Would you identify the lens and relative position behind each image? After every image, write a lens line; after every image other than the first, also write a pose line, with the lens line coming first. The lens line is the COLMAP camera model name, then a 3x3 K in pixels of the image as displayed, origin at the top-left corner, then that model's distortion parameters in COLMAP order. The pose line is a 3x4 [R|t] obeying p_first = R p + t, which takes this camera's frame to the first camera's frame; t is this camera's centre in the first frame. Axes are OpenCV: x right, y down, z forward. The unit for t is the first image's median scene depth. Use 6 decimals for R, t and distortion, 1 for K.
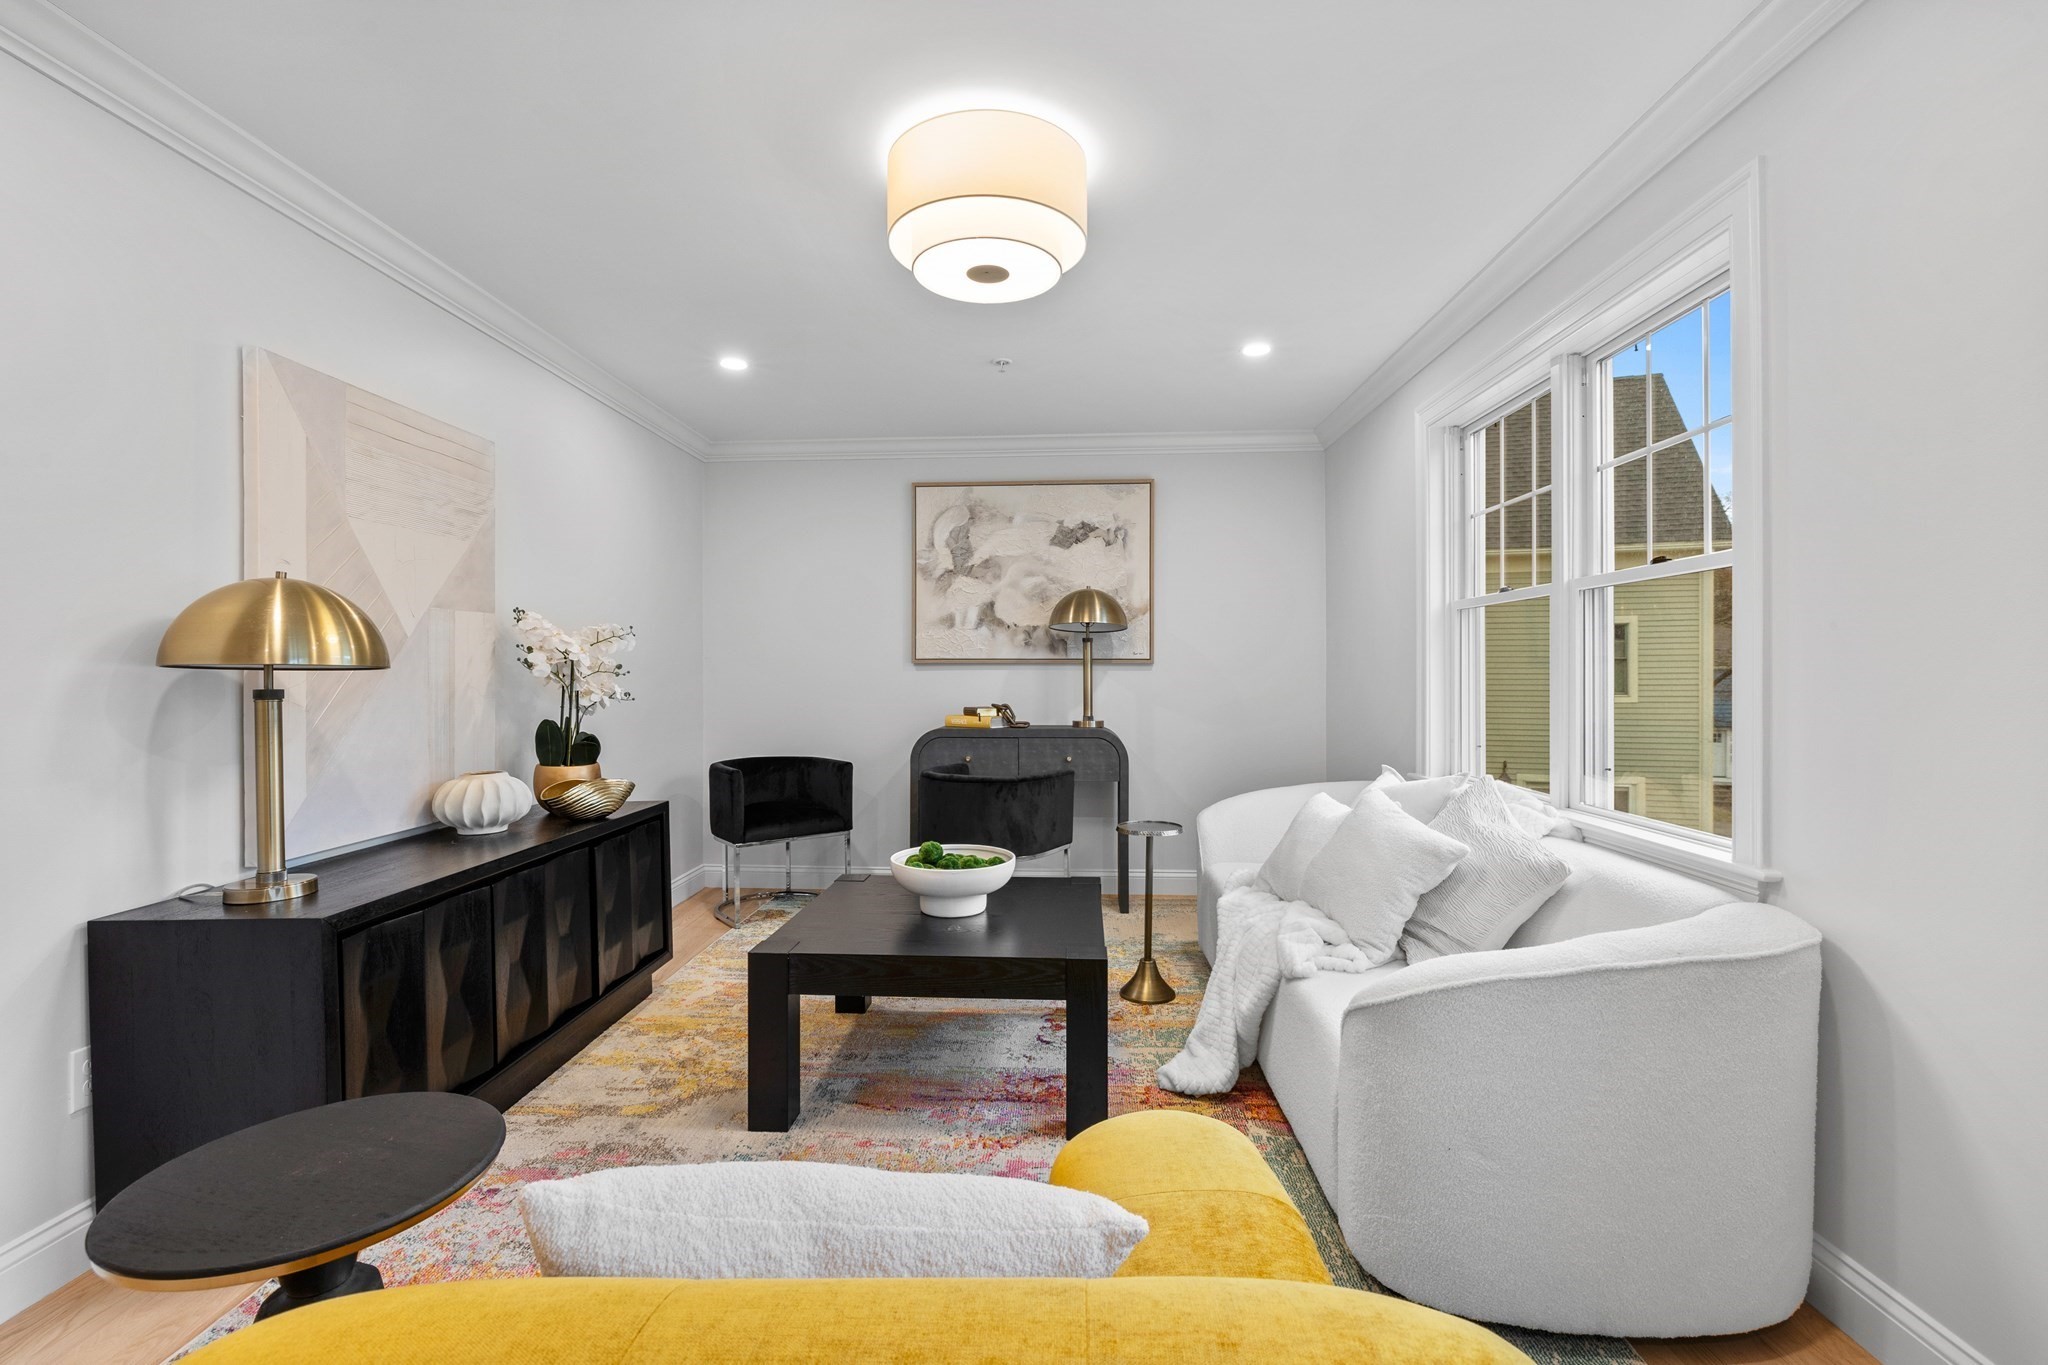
lens RADIAL K [[904.7, 0, 1024.0], [0, 904.7, 682.5], [0, 0, 1]] dist [-0.012894, 0.000025]
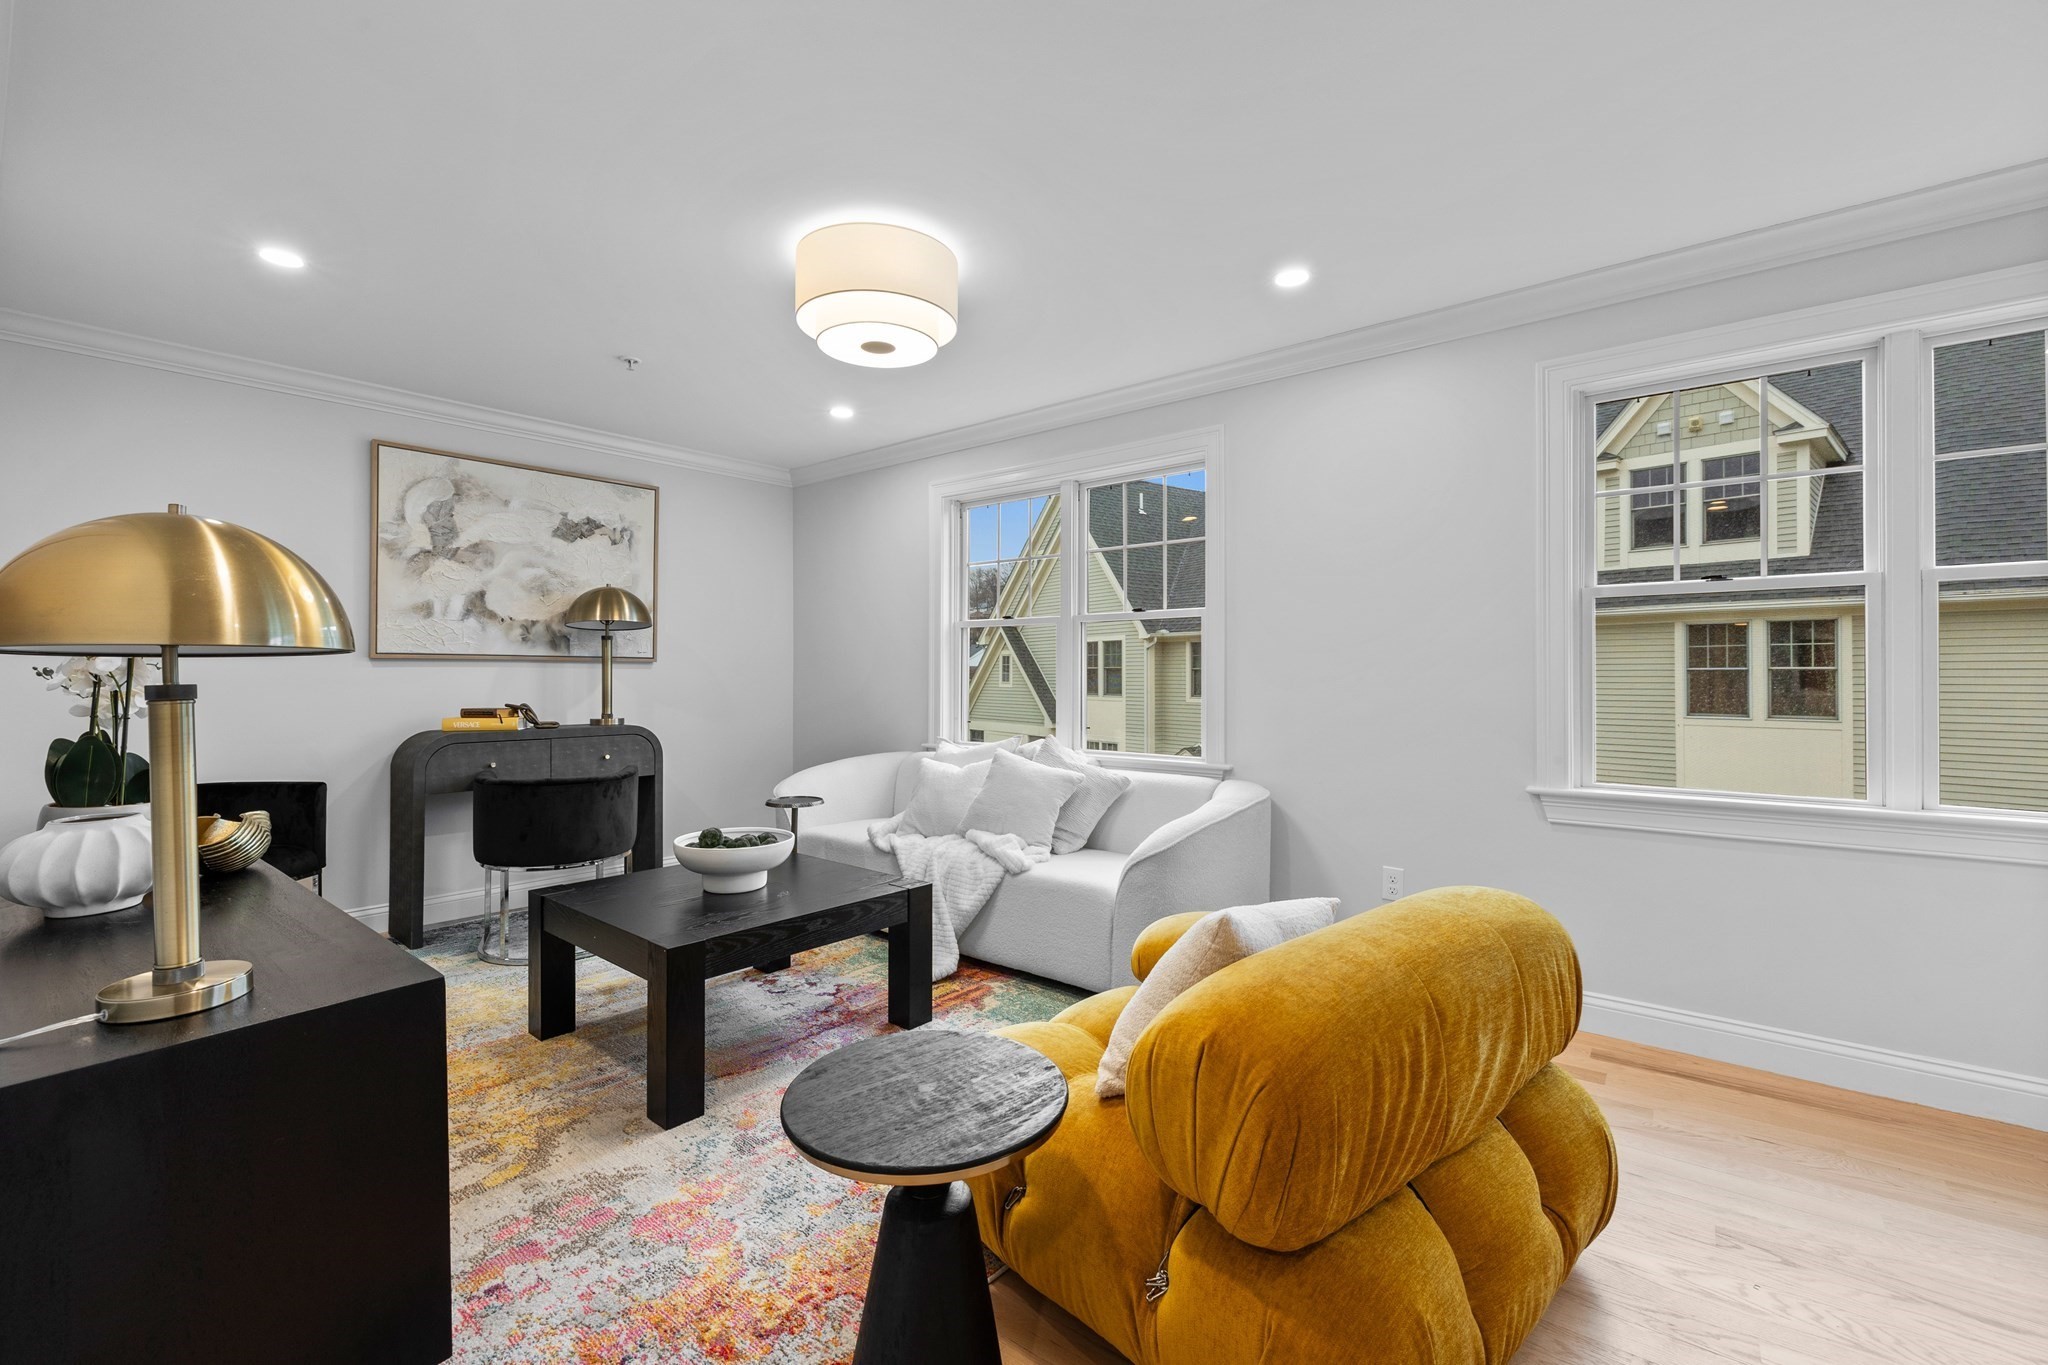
lens RADIAL K [[868.3, 0, 1024.3], [0, 868.3, 677.1], [0, 0, 1]] dist [0.000410, -0.000130]
pose [[0.604921, -0.000815, 0.796285, -0.401371], [0.004998, 0.999984, -0.002773, 0.001360], [-0.796270, 0.005657, 0.604915, 0.049850]]
